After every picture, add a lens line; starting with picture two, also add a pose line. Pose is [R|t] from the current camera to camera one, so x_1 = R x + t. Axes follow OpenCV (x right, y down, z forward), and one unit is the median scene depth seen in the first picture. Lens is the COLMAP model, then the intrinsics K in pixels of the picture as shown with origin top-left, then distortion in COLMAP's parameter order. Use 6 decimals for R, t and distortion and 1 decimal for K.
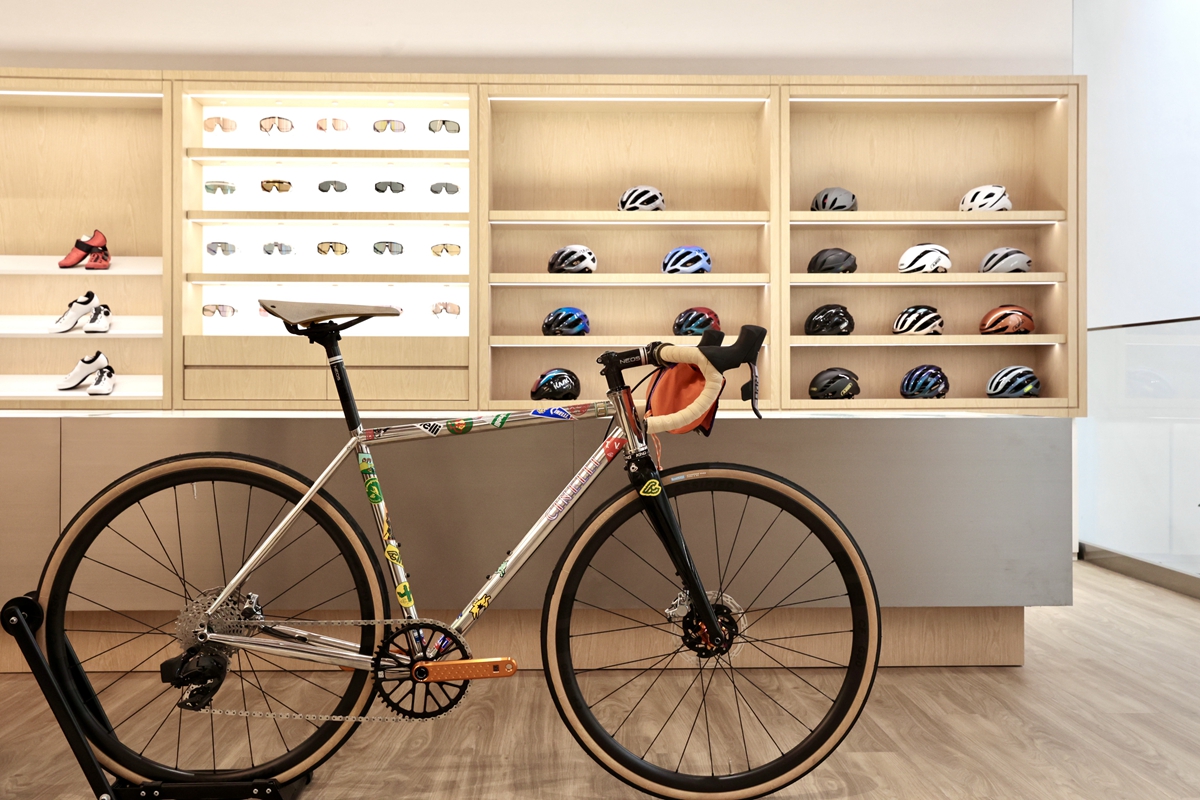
lens RADIAL K [[1175.9, 0, 600.0], [0, 1175.9, 400.0], [0, 0, 1]] dist [0.016861, 0.020397]
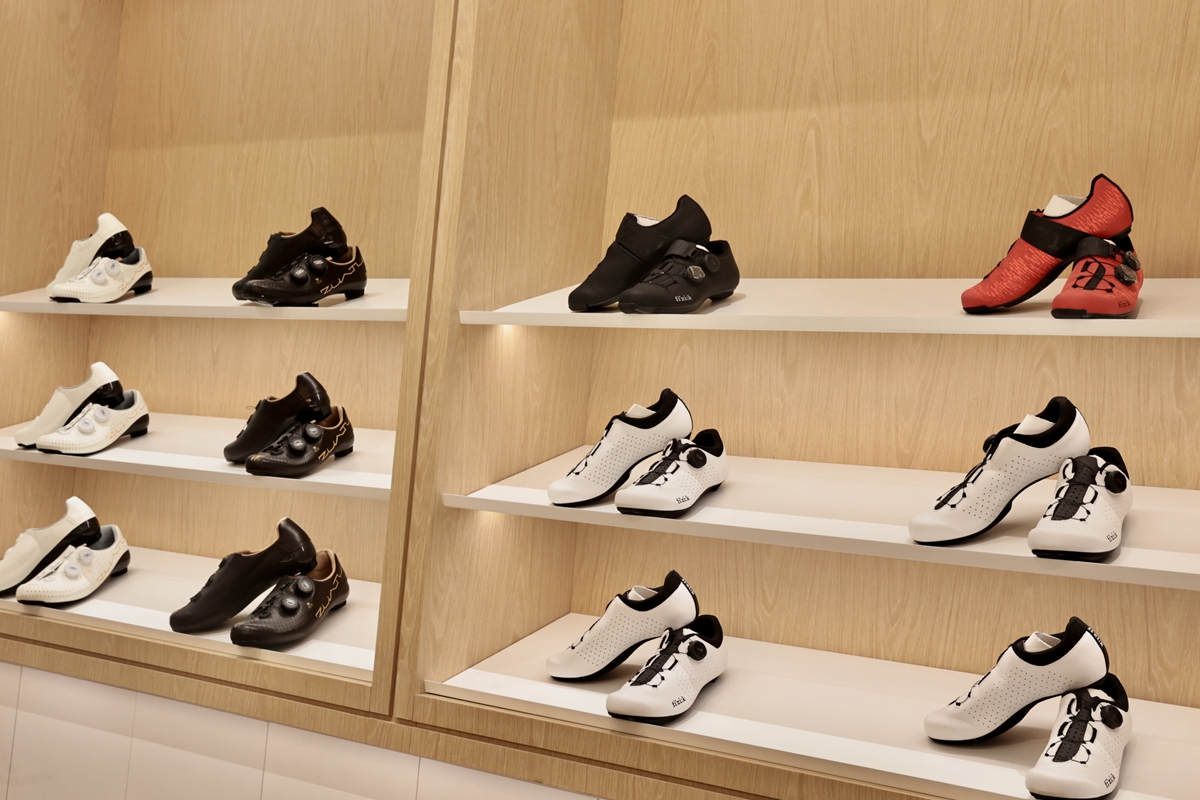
lens RADIAL K [[1615.6, 0, 600.0], [0, 1615.6, 400.0], [0, 0, 1]] dist [0.031823, 0.058315]
pose [[0.786564, 0.033352, -0.616607, -0.284428], [-0.083538, 0.995108, -0.052738, -0.062925], [0.611832, 0.092992, 0.785502, 0.639544]]
